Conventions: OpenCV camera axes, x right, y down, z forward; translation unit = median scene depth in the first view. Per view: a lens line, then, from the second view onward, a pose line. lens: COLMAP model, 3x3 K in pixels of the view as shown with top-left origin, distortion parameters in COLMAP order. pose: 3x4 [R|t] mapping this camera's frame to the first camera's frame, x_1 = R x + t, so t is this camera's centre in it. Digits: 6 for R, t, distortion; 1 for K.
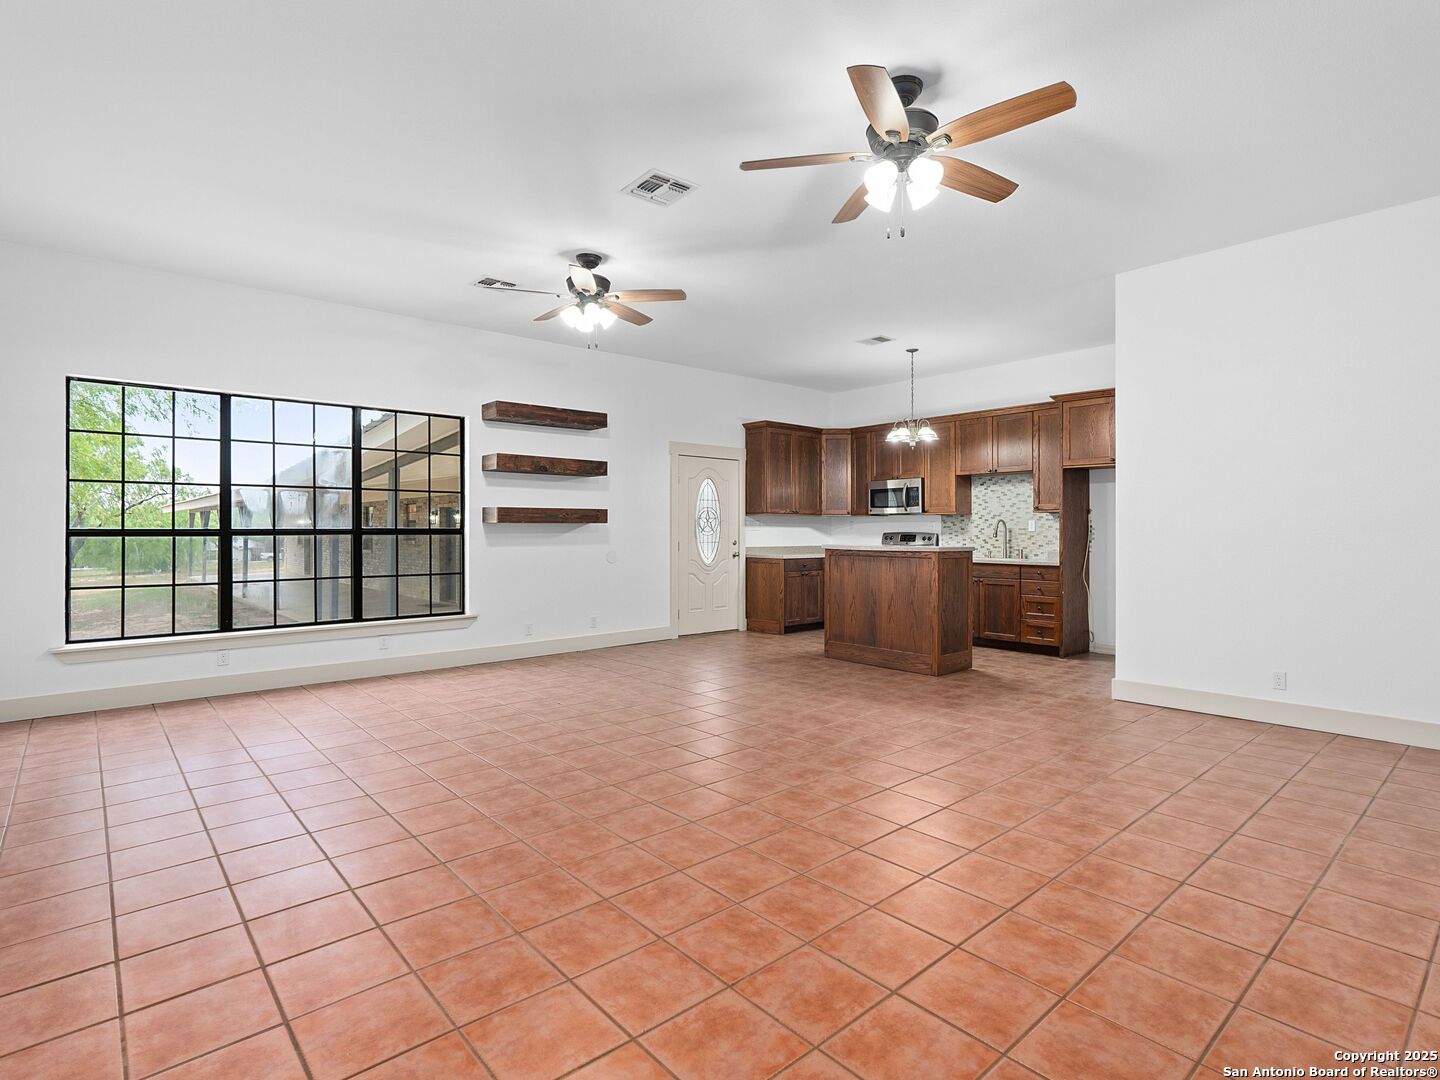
lens RADIAL K [[736.6, 0, 725.1], [0, 736.6, 530.1], [0, 0, 1]] dist [-0.008718, 0.000715]
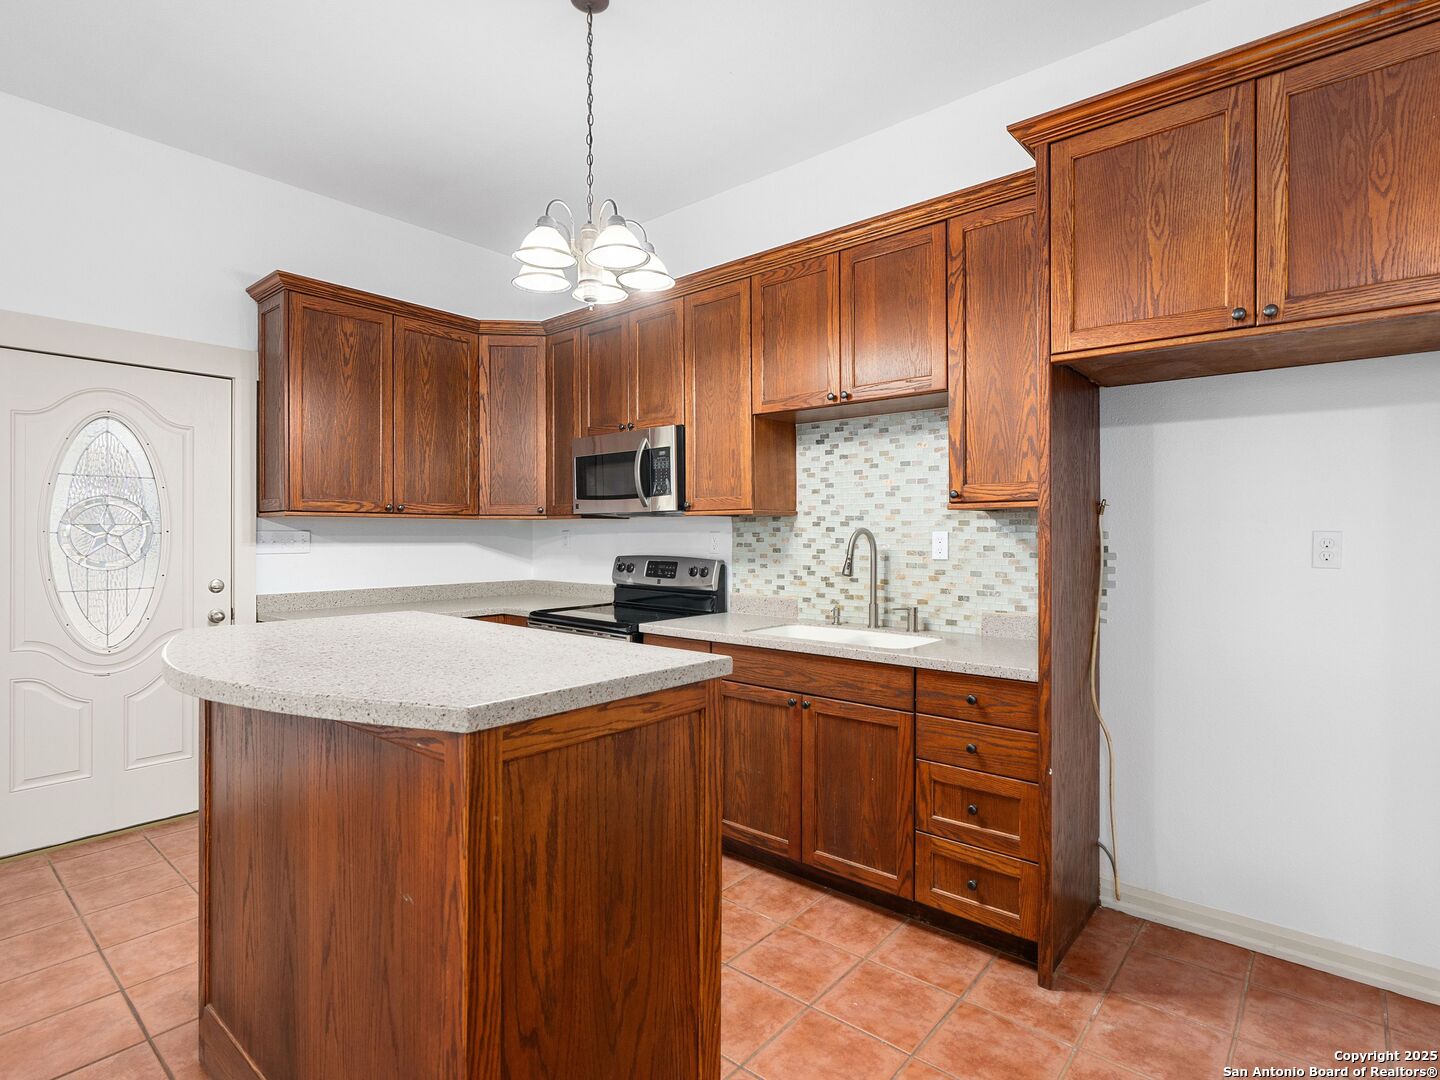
lens RADIAL K [[736.6, 0, 725.1], [0, 736.6, 530.1], [0, 0, 1]] dist [-0.008718, 0.000715]
pose [[0.988958, -0.001322, 0.148189, 0.237141], [0.001641, 0.999997, -0.002026, -0.012392], [-0.148186, 0.002247, 0.988957, 0.605456]]
